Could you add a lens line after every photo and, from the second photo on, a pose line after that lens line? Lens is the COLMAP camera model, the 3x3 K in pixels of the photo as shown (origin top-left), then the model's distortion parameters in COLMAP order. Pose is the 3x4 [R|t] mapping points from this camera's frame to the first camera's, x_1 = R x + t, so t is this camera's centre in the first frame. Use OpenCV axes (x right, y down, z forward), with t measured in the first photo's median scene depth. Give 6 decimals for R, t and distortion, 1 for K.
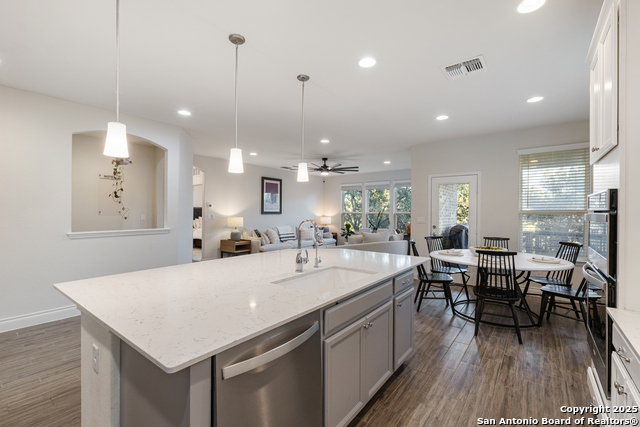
lens RADIAL K [[286.9, 0, 320.2], [0, 286.9, 213.7], [0, 0, 1]] dist [-0.001189, -0.000196]
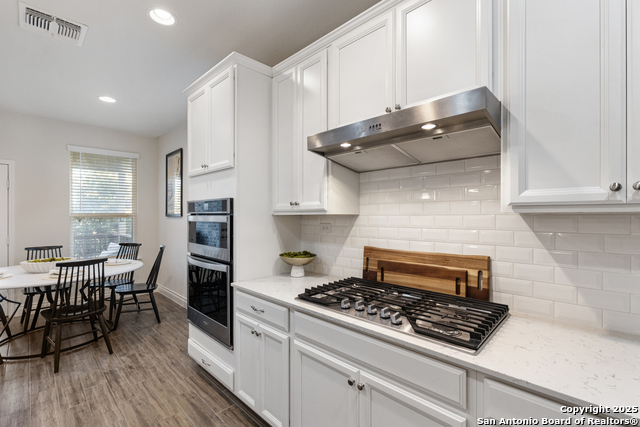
lens RADIAL K [[286.9, 0, 319.8], [0, 286.9, 218.6], [0, 0, 1]] dist [-0.001189, -0.000196]
pose [[0.128340, -0.016357, 0.991595, -0.058226], [0.010698, 0.999829, 0.015109, -0.000327], [-0.991672, 0.008669, 0.128493, 0.074036]]
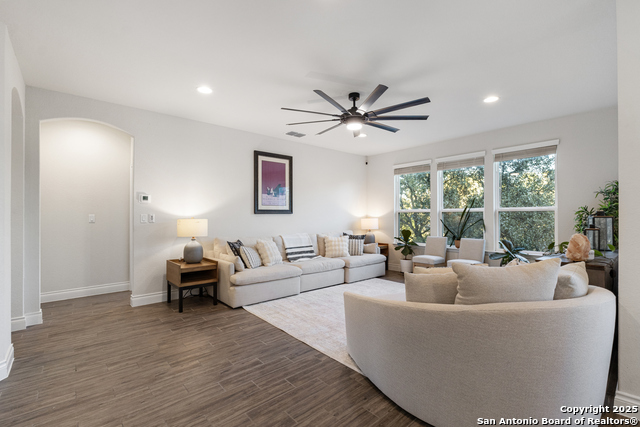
lens RADIAL K [[286.9, 0, 321.5], [0, 286.9, 212.2], [0, 0, 1]] dist [-0.001189, -0.000196]
pose [[0.981480, -0.011680, -0.191206, 0.050826], [0.008699, 0.999827, -0.016419, 0.010622], [0.191365, 0.014452, 0.981413, 0.502598]]
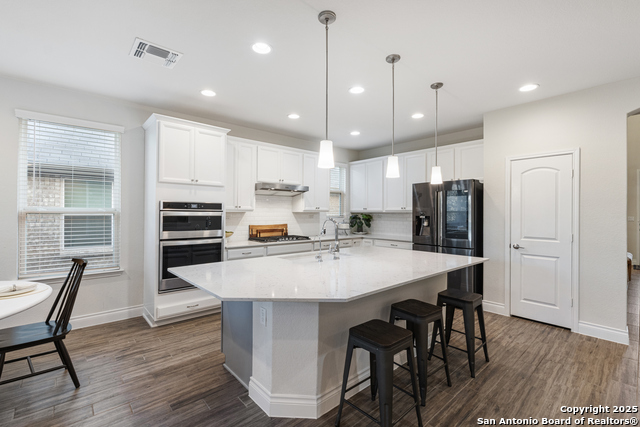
lens RADIAL K [[286.9, 0, 323.8], [0, 286.9, 210.7], [0, 0, 1]] dist [-0.001189, -0.000196]
pose [[-0.982189, -0.007117, 0.187763, -0.074248], [-0.007351, 0.999973, -0.000552, -0.003045], [-0.187754, -0.001922, -0.982214, 0.662038]]
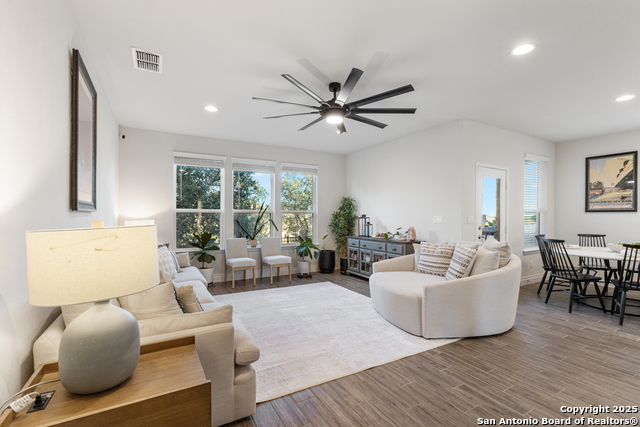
lens RADIAL K [[286.9, 0, 318.6], [0, 286.9, 218.0], [0, 0, 1]] dist [-0.001189, -0.000196]
pose [[0.388291, -0.009576, 0.921487, -0.399911], [0.002923, 0.999954, 0.009160, 0.007770], [-0.921532, -0.000864, 0.388301, 0.836996]]
